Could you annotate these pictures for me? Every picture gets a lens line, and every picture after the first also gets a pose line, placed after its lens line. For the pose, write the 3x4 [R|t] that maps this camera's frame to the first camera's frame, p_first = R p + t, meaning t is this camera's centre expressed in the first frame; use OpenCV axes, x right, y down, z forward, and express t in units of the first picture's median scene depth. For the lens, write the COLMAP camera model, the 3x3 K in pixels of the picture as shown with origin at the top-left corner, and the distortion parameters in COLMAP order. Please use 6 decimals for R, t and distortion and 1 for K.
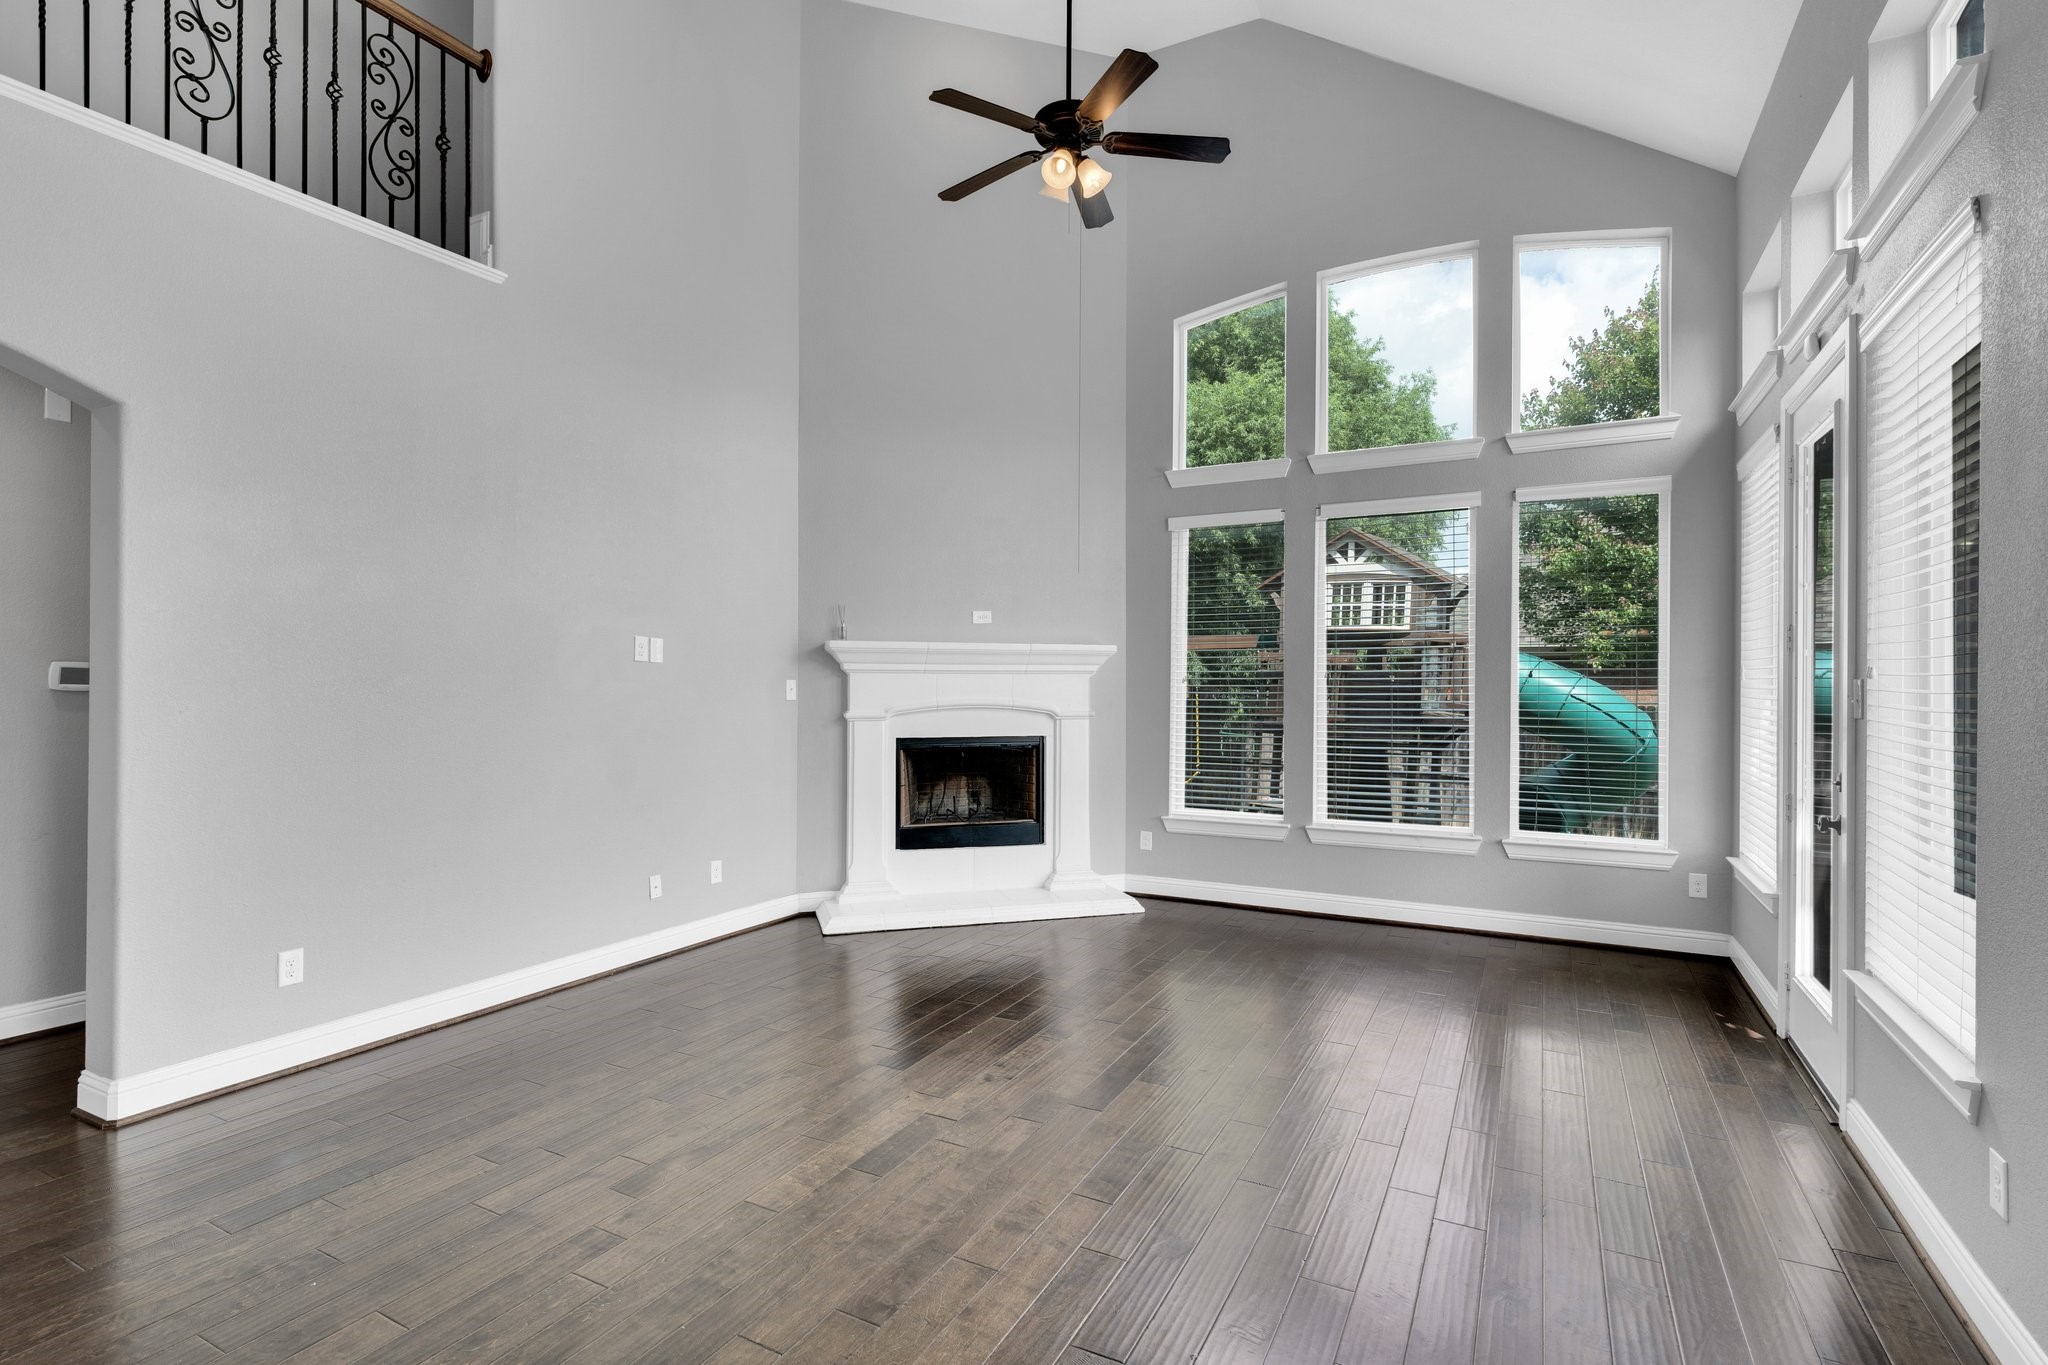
lens RADIAL K [[972.3, 0, 1029.3], [0, 972.3, 682.2], [0, 0, 1]] dist [0.001371, 0.000609]
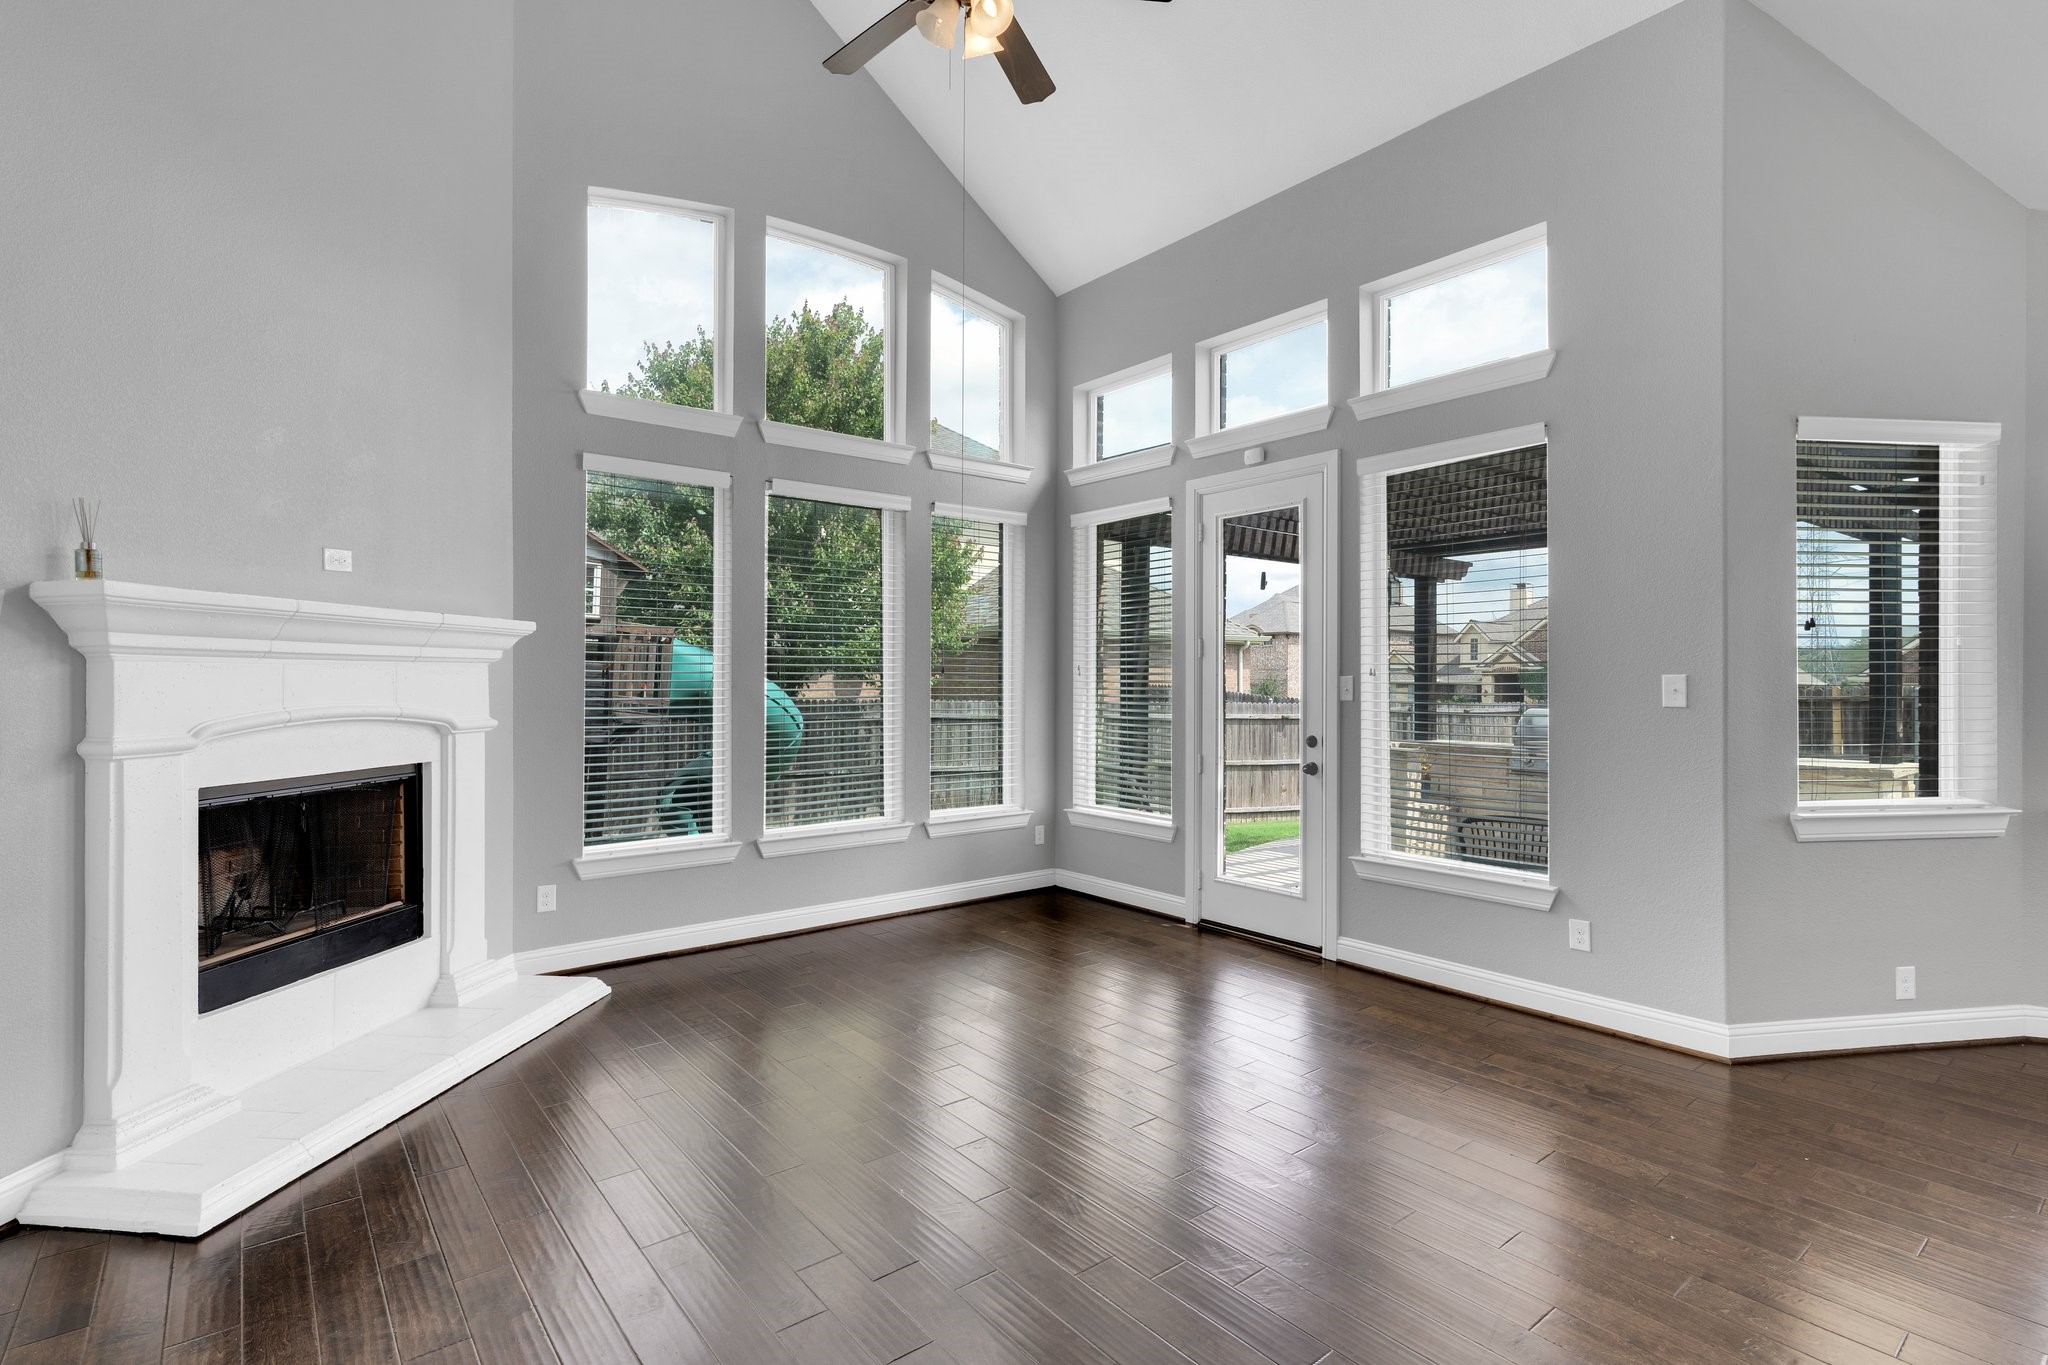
lens RADIAL K [[972.3, 0, 1031.6], [0, 972.3, 679.6], [0, 0, 1]] dist [0.001371, 0.000609]
pose [[0.401397, 0.000281, 0.915904, -0.416589], [-0.002369, 0.999997, 0.000731, 0.001292], [-0.915901, -0.002463, 0.401396, 0.415585]]
